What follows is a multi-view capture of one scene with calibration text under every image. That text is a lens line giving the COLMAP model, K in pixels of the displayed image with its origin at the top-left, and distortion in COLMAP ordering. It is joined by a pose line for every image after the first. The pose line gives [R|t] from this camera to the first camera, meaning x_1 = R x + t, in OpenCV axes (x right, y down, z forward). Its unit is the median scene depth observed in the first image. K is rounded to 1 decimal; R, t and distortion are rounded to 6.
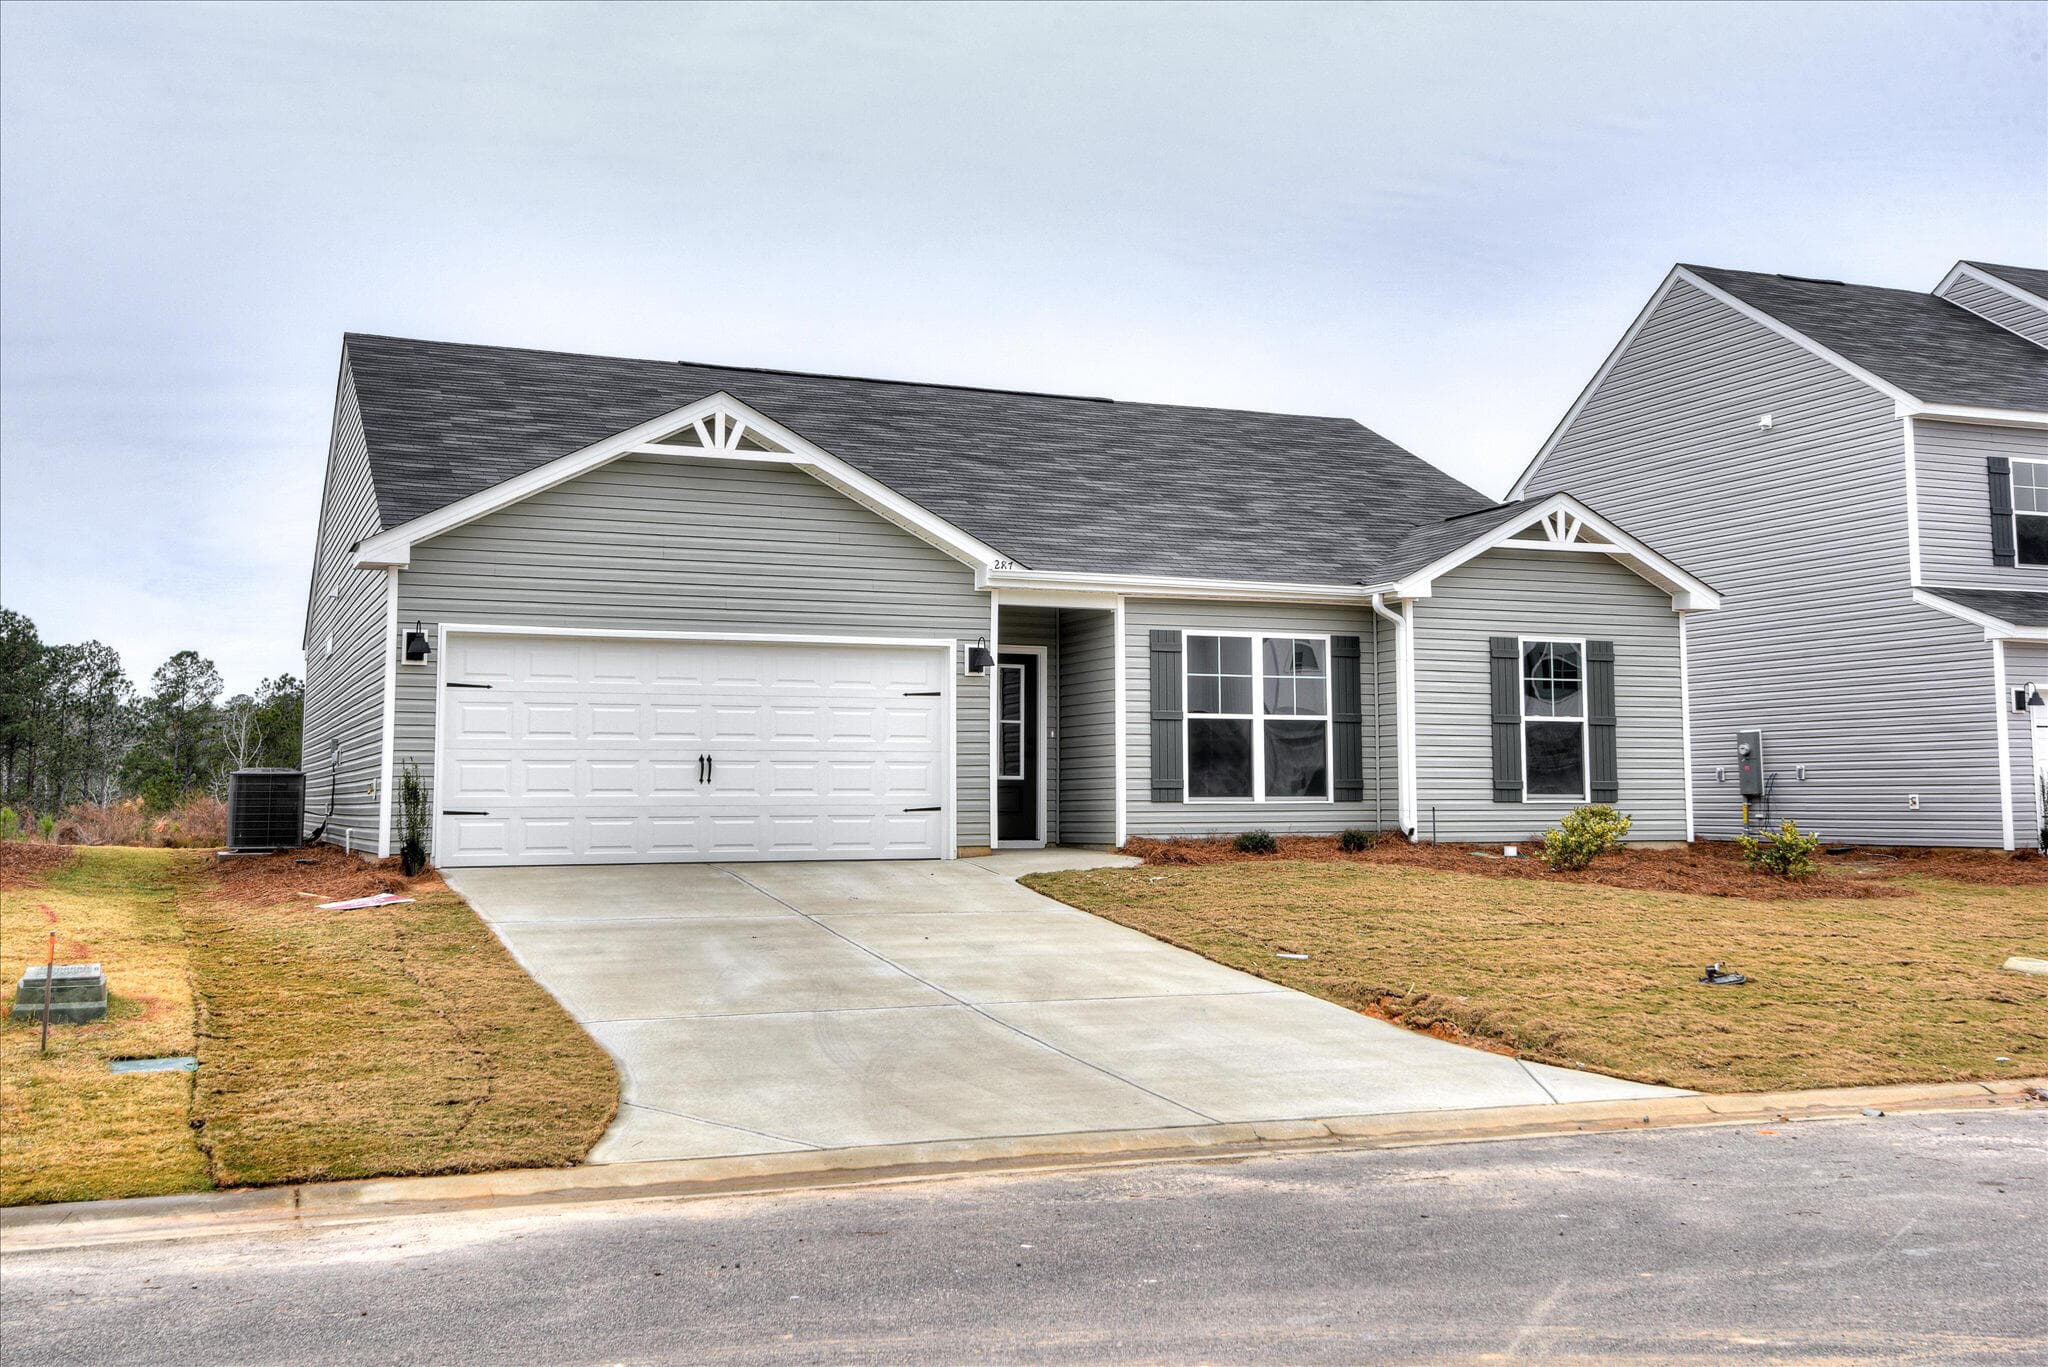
lens RADIAL K [[1515.6, 0, 969.6], [0, 1515.6, 682.9], [0, 0, 1]] dist [0.038254, -0.041712]
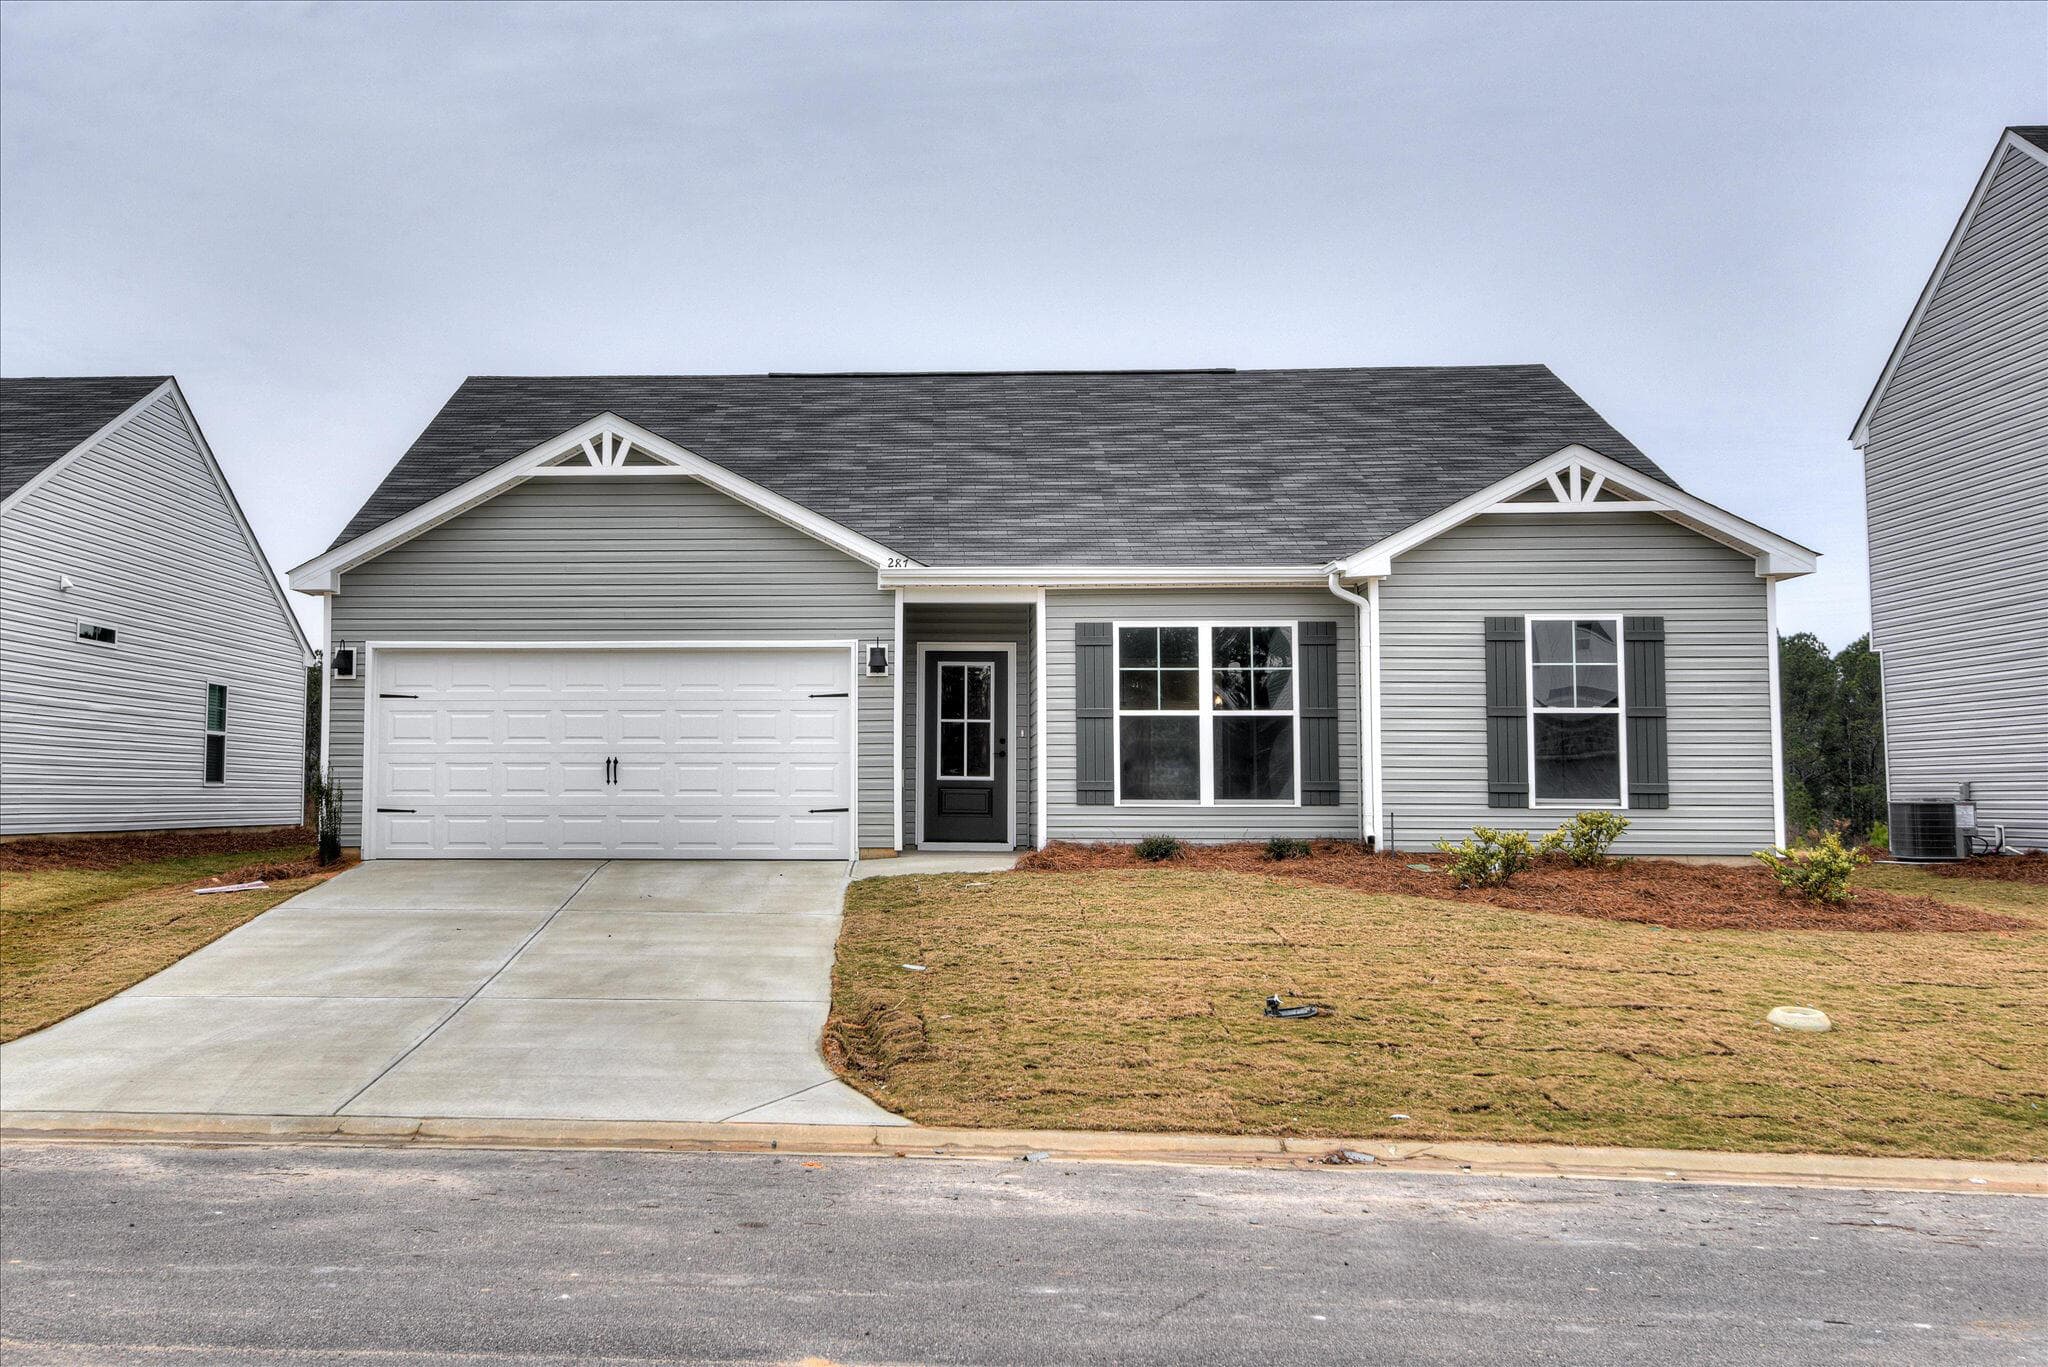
lens RADIAL K [[1587.8, 0, 1001.4], [0, 1587.8, 683.0], [0, 0, 1]] dist [0.035967, -0.006025]
pose [[0.936648, -0.019682, -0.349719, 0.419468], [0.021572, 0.999766, 0.001510, 0.000026], [0.349607, -0.008959, 0.936853, 0.053716]]
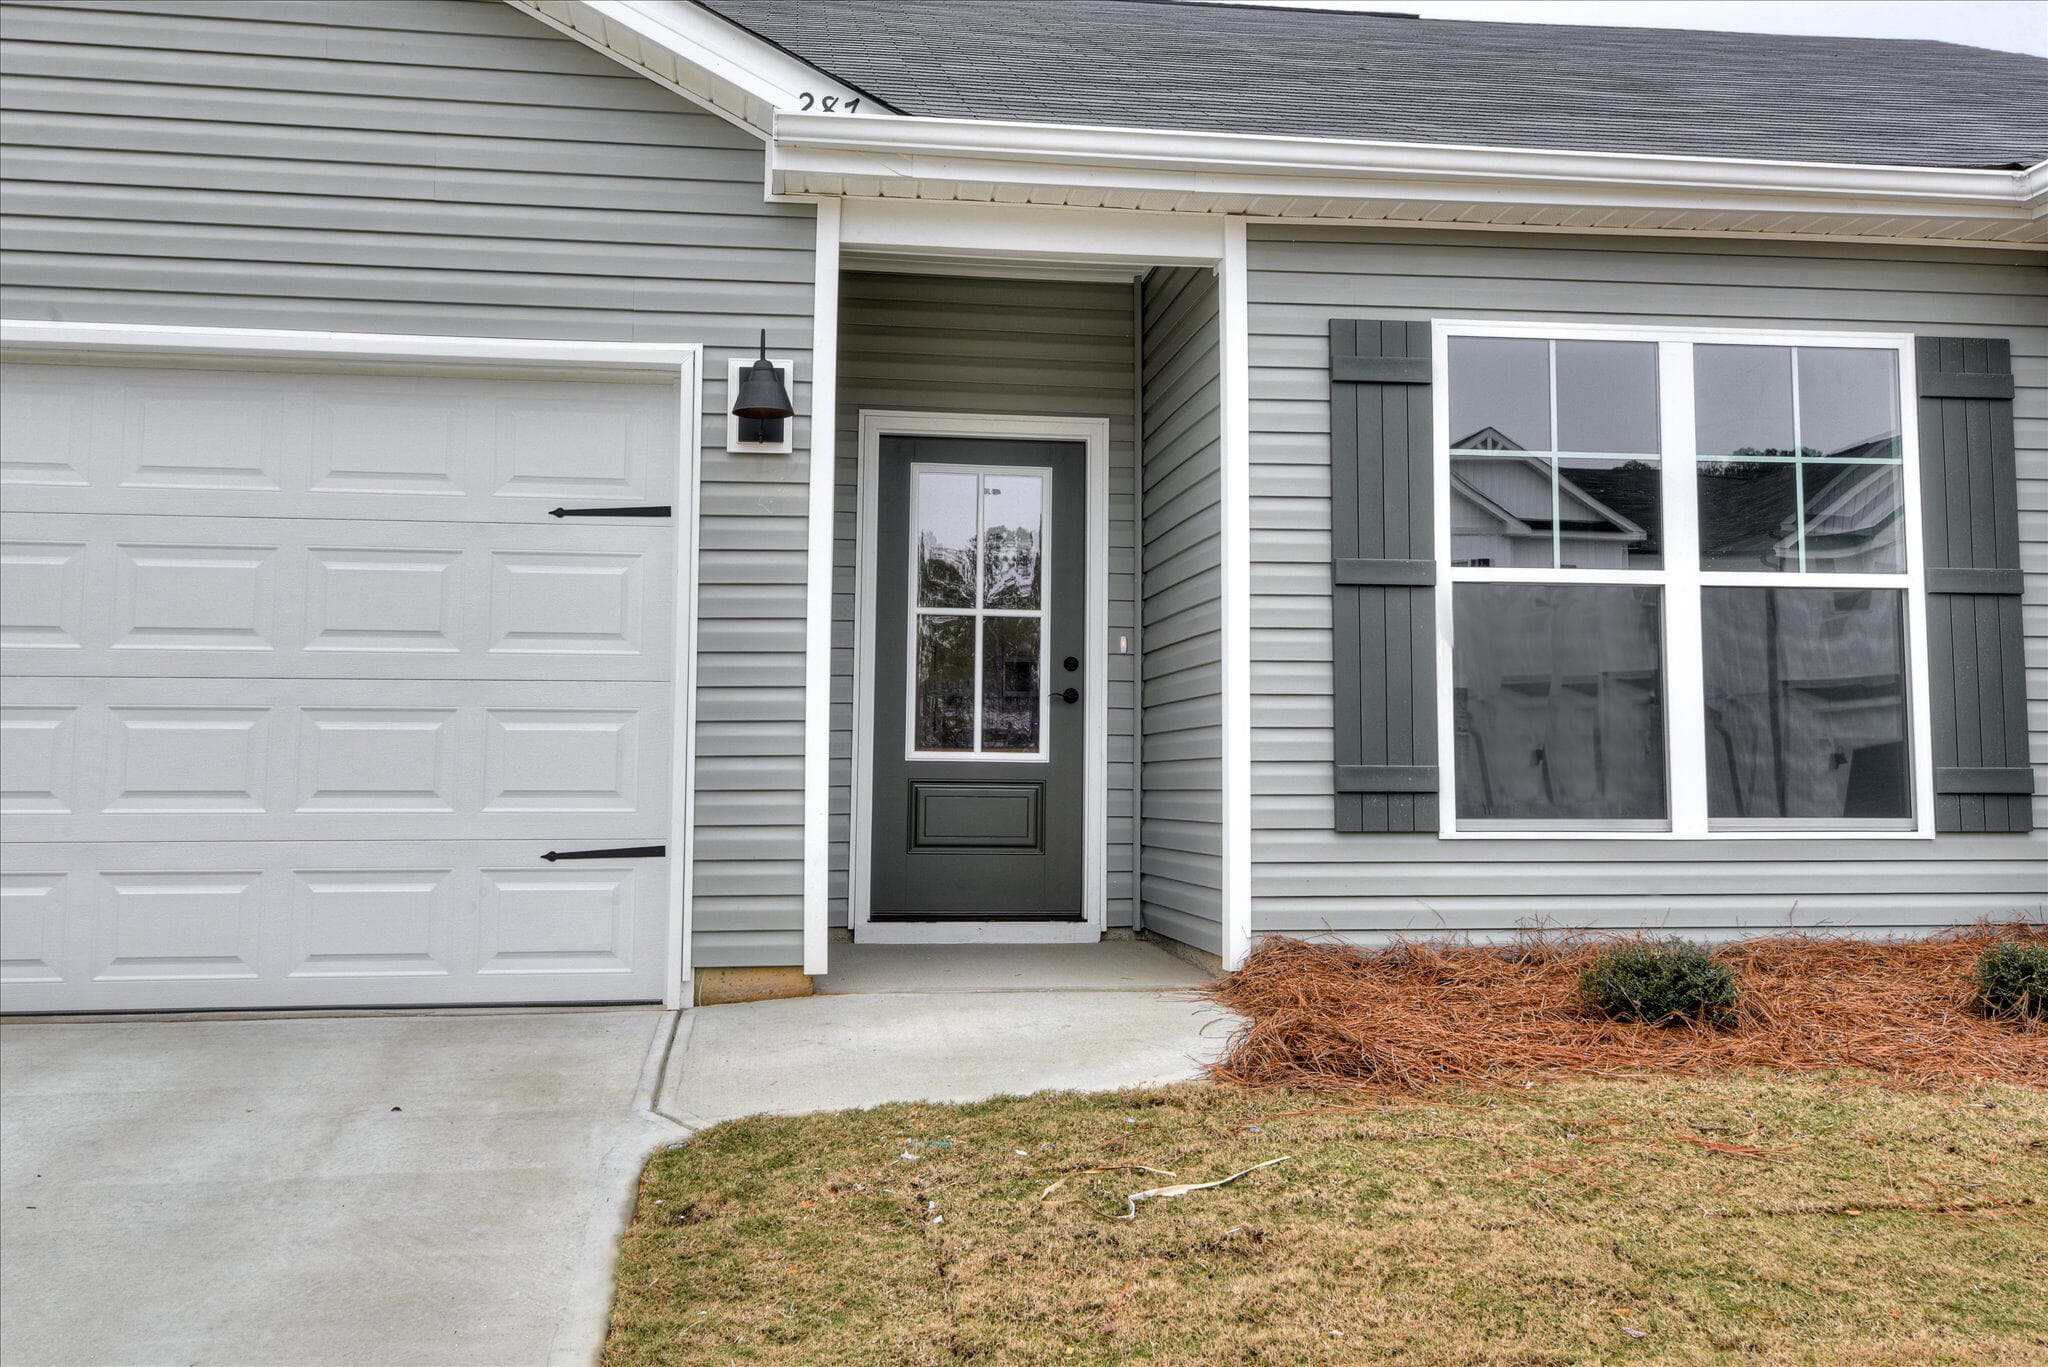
lens RADIAL K [[1595.7, 0, 1073.6], [0, 1595.7, 621.0], [0, 0, 1]] dist [0.030997, -0.002934]
pose [[0.973565, -0.016366, -0.227823, 0.142901], [0.011782, 0.999700, -0.021464, 0.038581], [0.228106, 0.018213, 0.973466, 0.639190]]
